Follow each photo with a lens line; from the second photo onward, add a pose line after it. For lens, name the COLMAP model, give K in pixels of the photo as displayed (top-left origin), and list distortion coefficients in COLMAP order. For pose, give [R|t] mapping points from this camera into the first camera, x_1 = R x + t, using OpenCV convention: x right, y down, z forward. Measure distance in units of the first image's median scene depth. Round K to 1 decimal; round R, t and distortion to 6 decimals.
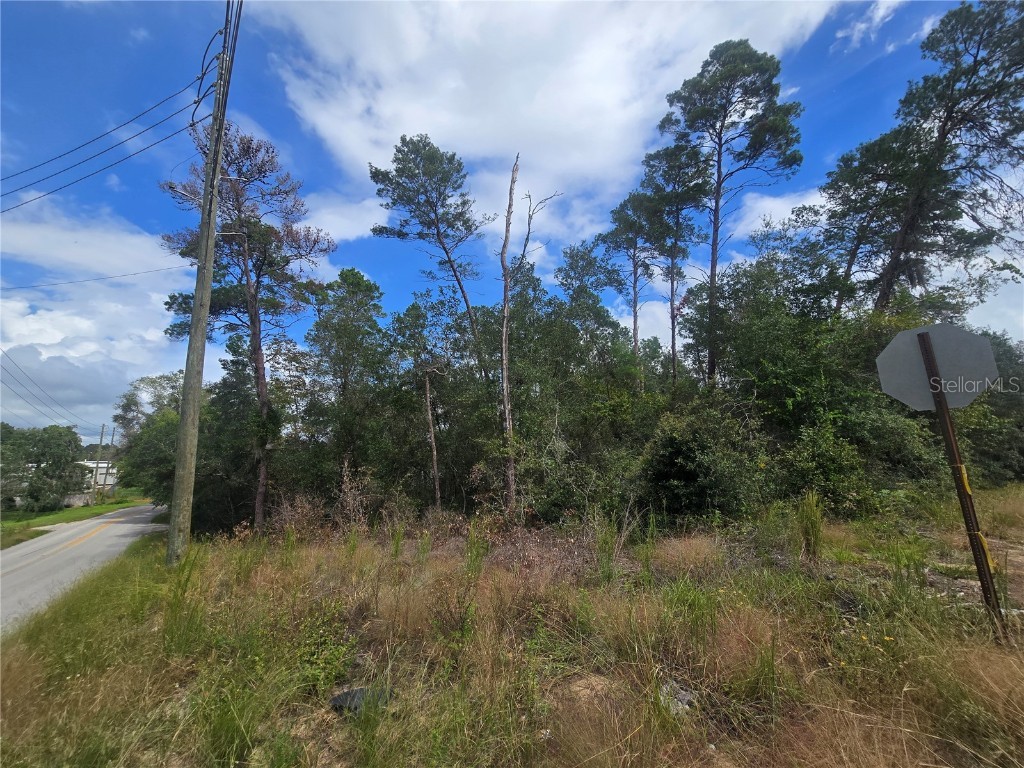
lens RADIAL K [[411.1, 0, 513.1], [0, 411.1, 374.2], [0, 0, 1]] dist [-0.012774, 0.001725]
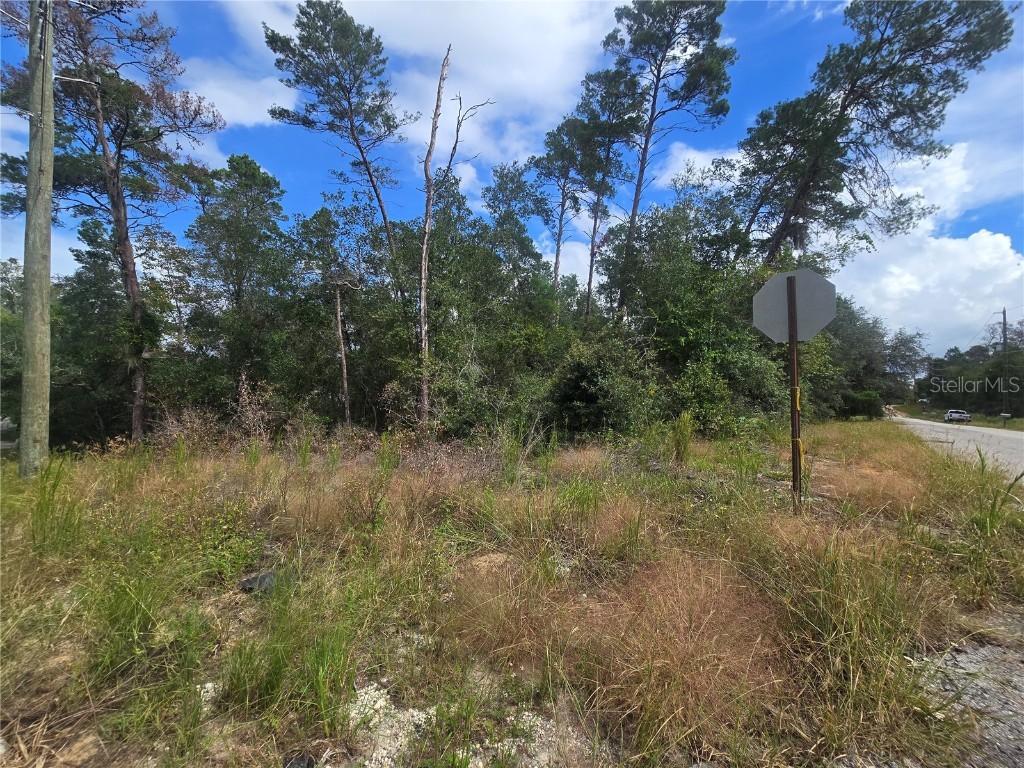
lens RADIAL K [[411.1, 0, 512.8], [0, 411.1, 374.3], [0, 0, 1]] dist [-0.012774, 0.001725]
pose [[0.977541, 0.049495, 0.204850, -0.002091], [-0.083280, 0.983638, 0.159750, 0.013805], [-0.193591, -0.173222, 0.965669, -0.008649]]
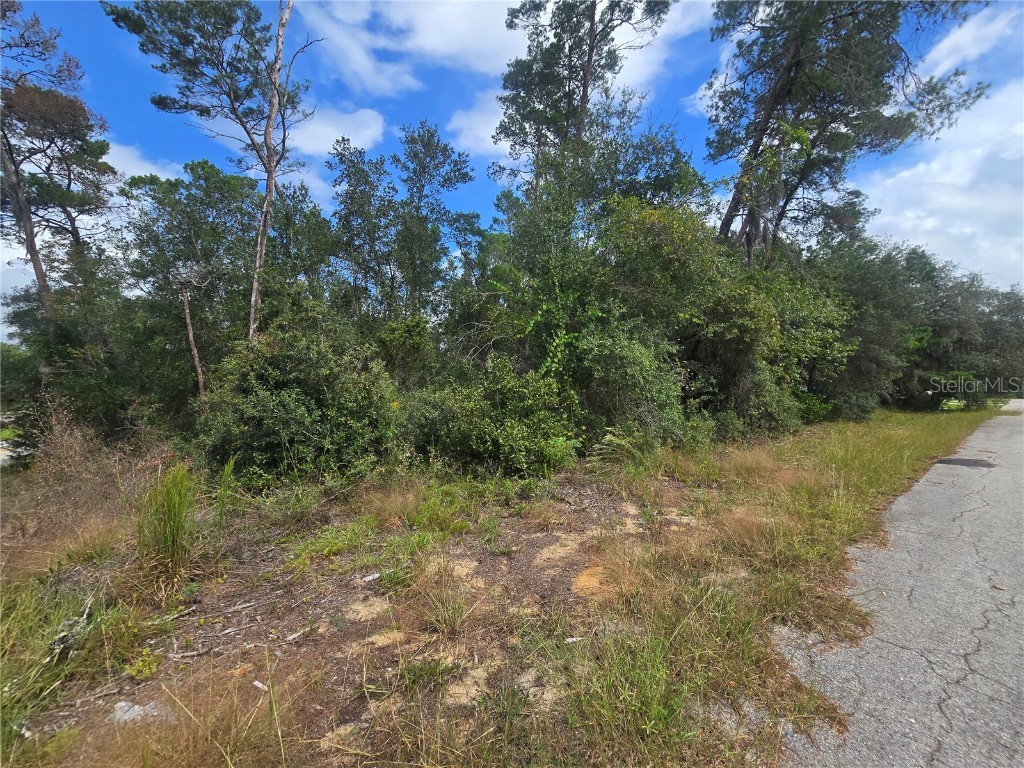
lens RADIAL K [[411.1, 0, 512.9], [0, 411.1, 375.6], [0, 0, 1]] dist [-0.012774, 0.001725]
pose [[0.999414, 0.006012, 0.033702, 0.455111], [-0.012426, 0.981029, 0.193465, 0.011570], [-0.031899, -0.193770, 0.980528, 0.148848]]
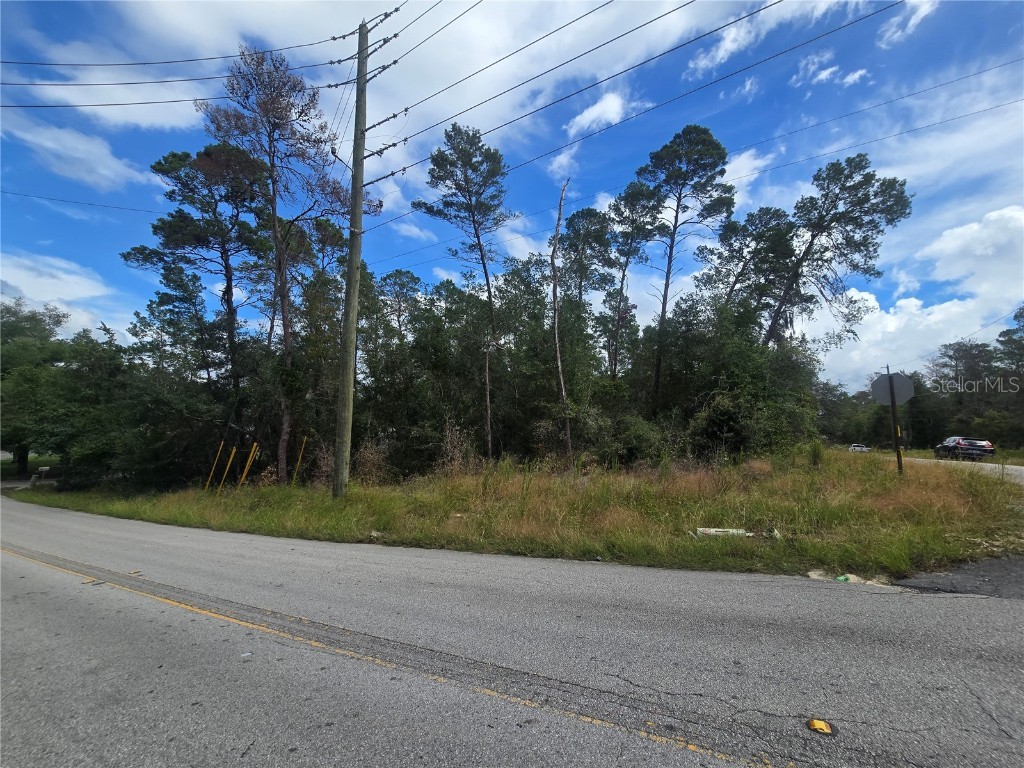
lens RADIAL K [[411.1, 0, 507.9], [0, 411.1, 368.7], [0, 0, 1]] dist [-0.012774, 0.001725]
pose [[0.933833, 0.095016, 0.344858, -0.603417], [-0.116948, 0.992193, 0.043310, 0.006956], [-0.338051, -0.080774, 0.937655, -0.167471]]
